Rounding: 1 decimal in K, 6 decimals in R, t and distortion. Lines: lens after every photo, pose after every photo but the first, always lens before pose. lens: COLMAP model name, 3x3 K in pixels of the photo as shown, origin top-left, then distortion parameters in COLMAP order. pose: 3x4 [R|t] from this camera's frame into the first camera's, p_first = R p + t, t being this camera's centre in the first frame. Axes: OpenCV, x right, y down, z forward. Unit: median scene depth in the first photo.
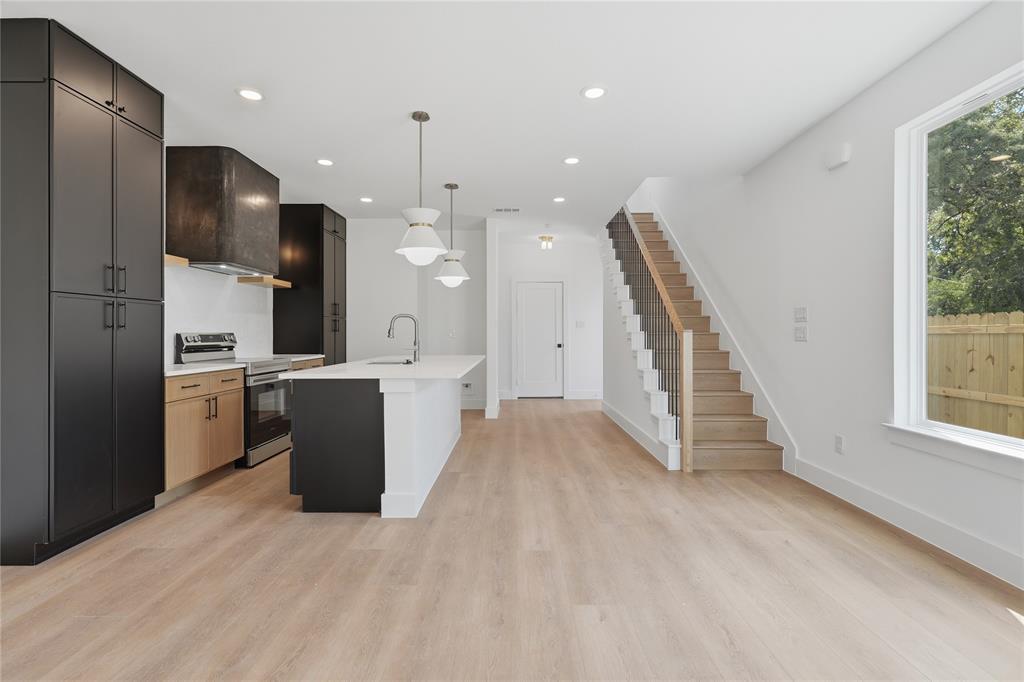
lens RADIAL K [[470.3, 0, 508.4], [0, 470.3, 334.7], [0, 0, 1]] dist [-0.000796, 0.000403]
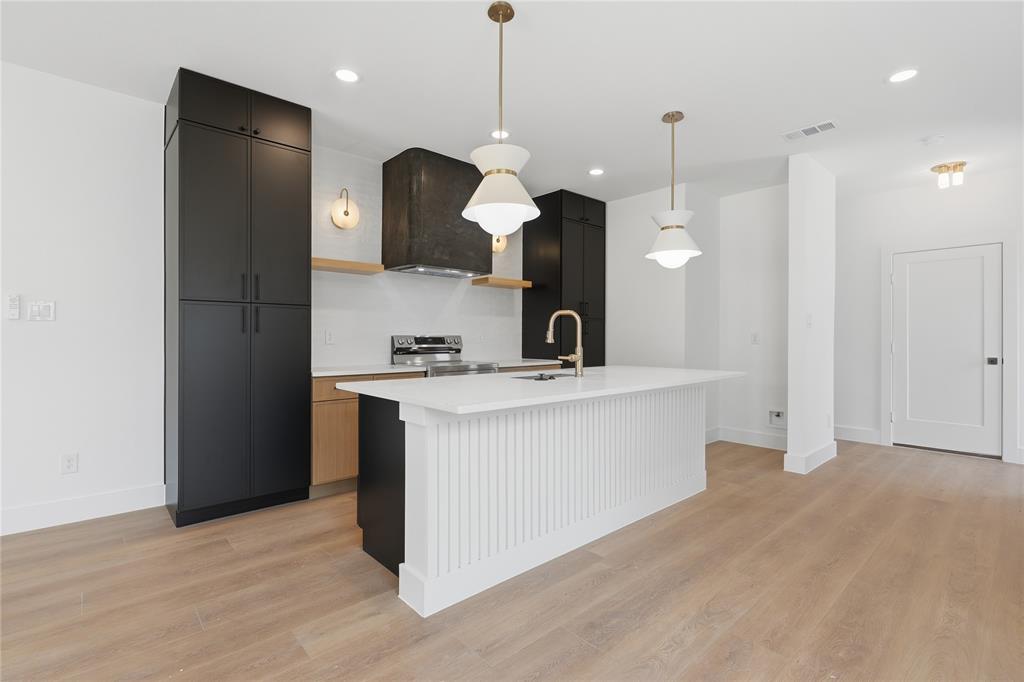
lens RADIAL K [[470.3, 0, 512.7], [0, 470.3, 340.0], [0, 0, 1]] dist [-0.000796, 0.000403]
pose [[0.681303, 0.010688, -0.731924, 0.271172], [-0.006870, 0.999943, 0.008207, -0.004252], [0.731969, -0.000563, 0.681337, 0.478174]]
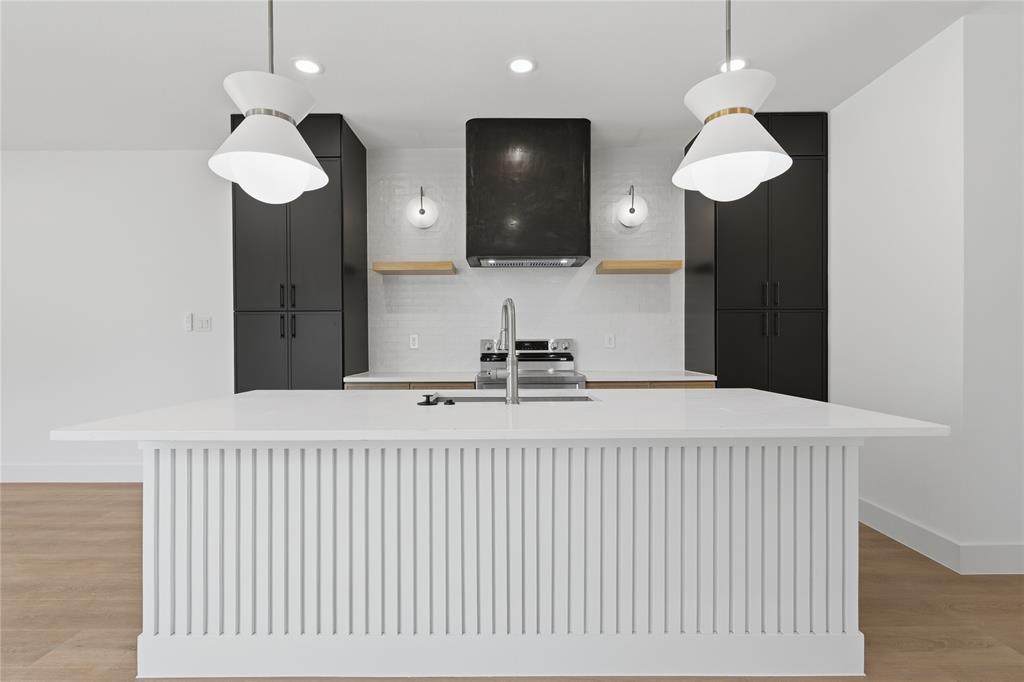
lens RADIAL K [[483.1, 0, 509.3], [0, 483.1, 339.7], [0, 0, 1]] dist [0.000500, -0.000325]
pose [[0.011248, 0.001563, -0.999936, 0.277462], [0.002499, 0.999996, 0.001591, -0.004903], [0.999934, -0.002516, 0.011244, 1.062058]]
